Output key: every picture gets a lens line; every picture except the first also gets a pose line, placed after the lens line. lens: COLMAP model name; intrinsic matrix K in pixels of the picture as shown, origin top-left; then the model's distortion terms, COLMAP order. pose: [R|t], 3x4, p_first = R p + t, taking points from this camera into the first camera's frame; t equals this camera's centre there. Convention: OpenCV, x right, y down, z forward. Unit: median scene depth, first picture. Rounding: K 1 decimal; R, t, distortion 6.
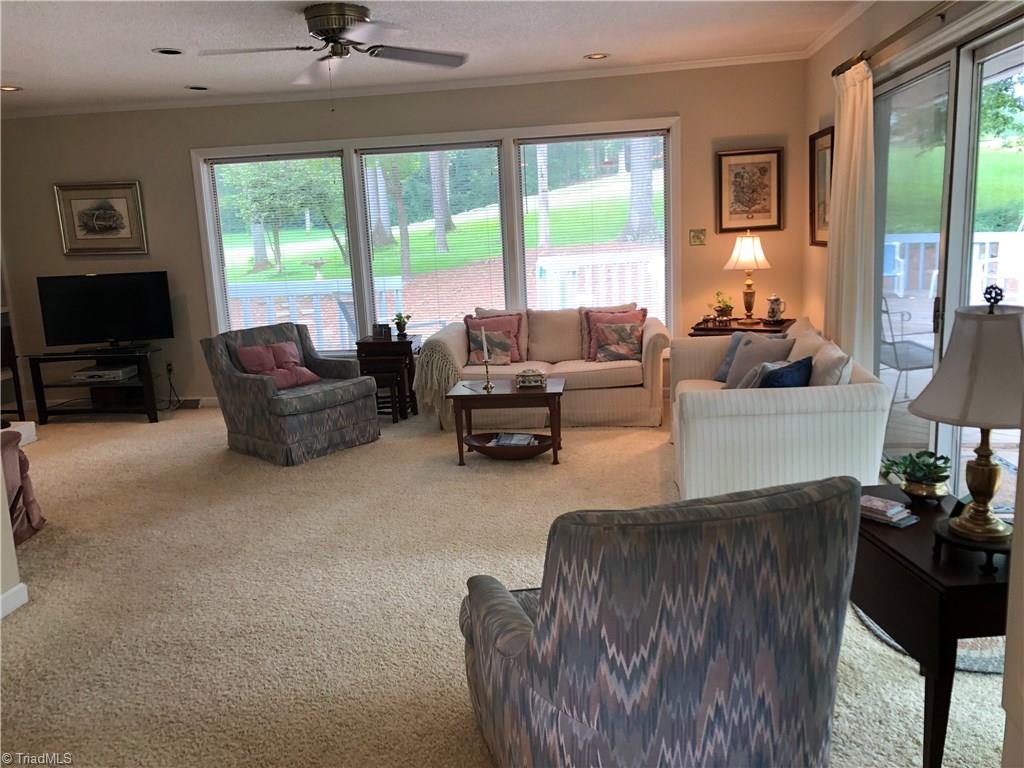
lens RADIAL K [[836.6, 0, 506.5], [0, 836.6, 378.4], [0, 0, 1]] dist [0.078484, -0.122912]
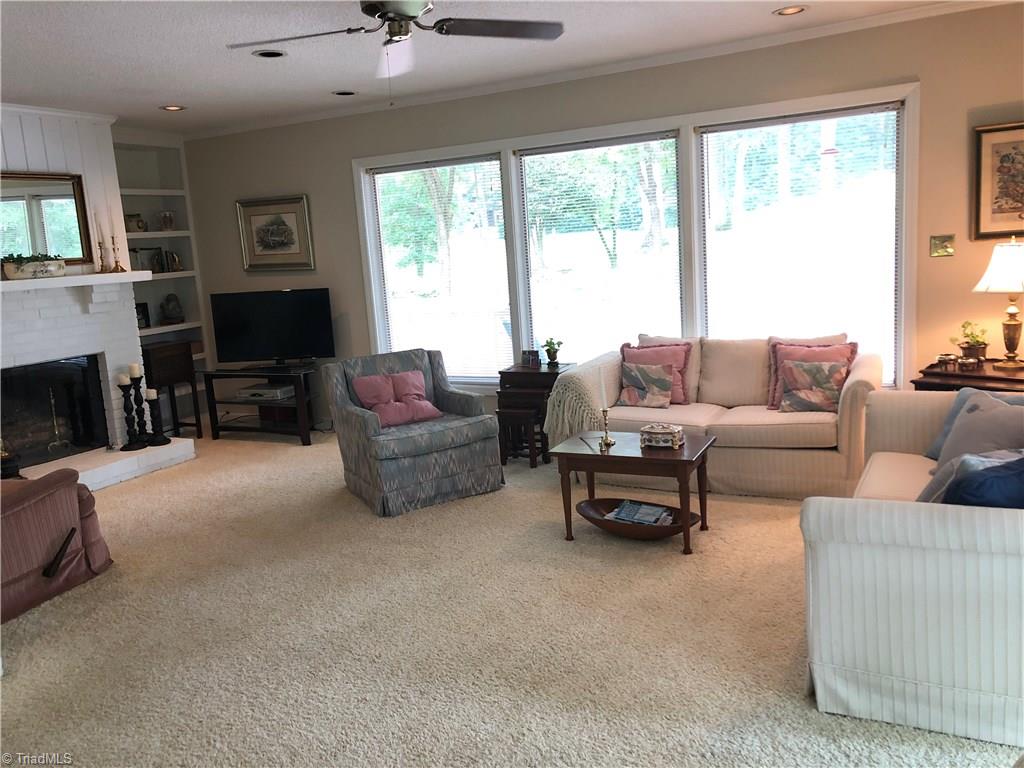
lens RADIAL K [[836.6, 0, 506.5], [0, 836.6, 378.4], [0, 0, 1]] dist [0.078484, -0.122912]
pose [[0.941338, 0.040468, -0.335031, 0.128829], [-0.040398, 0.999158, 0.007181, -0.044827], [0.335039, 0.006775, 0.942180, 0.191961]]
